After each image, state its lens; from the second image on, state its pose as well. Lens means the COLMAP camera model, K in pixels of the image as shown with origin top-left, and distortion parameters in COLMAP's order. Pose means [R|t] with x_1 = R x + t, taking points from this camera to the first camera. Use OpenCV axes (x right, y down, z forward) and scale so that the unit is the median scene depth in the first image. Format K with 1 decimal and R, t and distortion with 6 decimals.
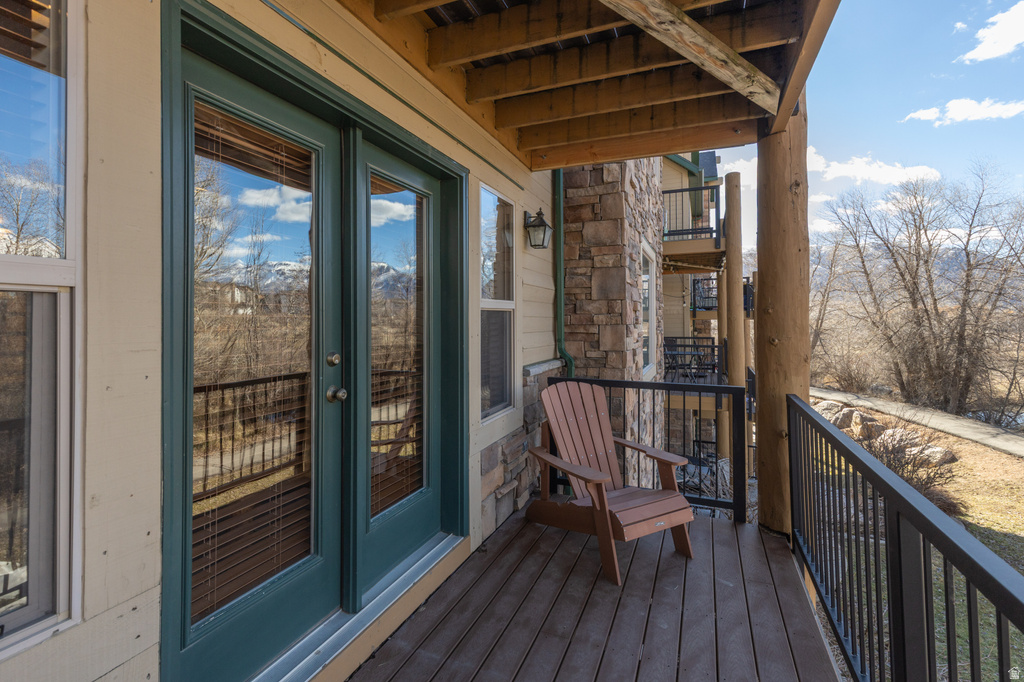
lens RADIAL K [[462.8, 0, 517.8], [0, 462.8, 319.2], [0, 0, 1]] dist [0.000735, -0.000063]
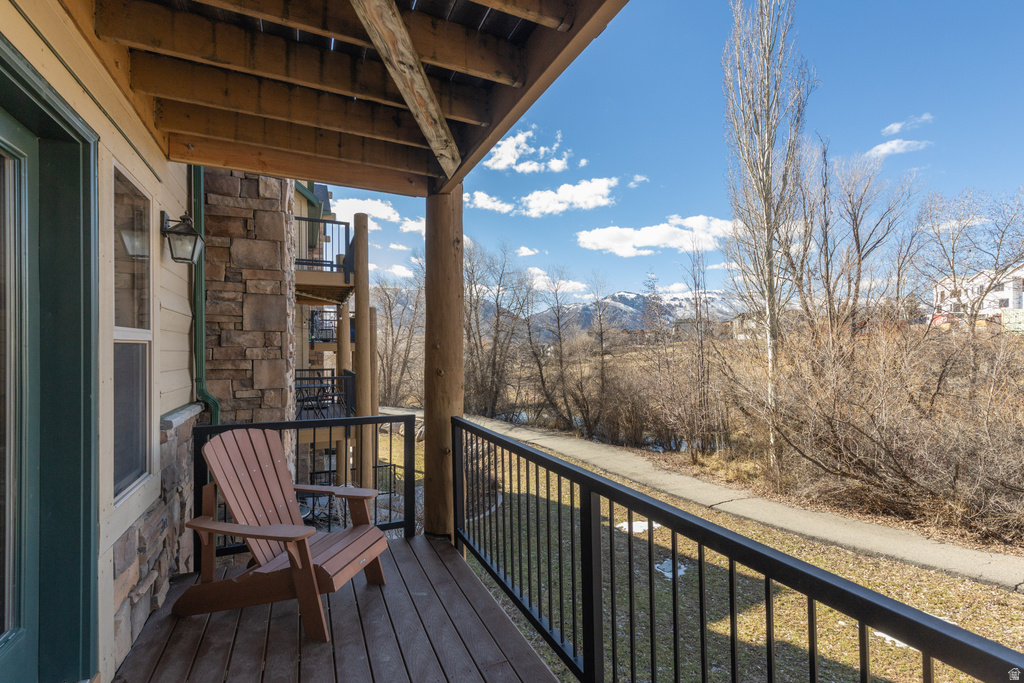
lens RADIAL K [[455.1, 0, 509.7], [0, 455.1, 353.2], [0, 0, 1]] dist [0.002309, -0.000245]
pose [[0.686293, -0.004131, 0.727314, -0.137057], [-0.000959, 0.999978, 0.006584, -0.007183], [-0.727325, -0.005216, 0.686274, 0.077516]]
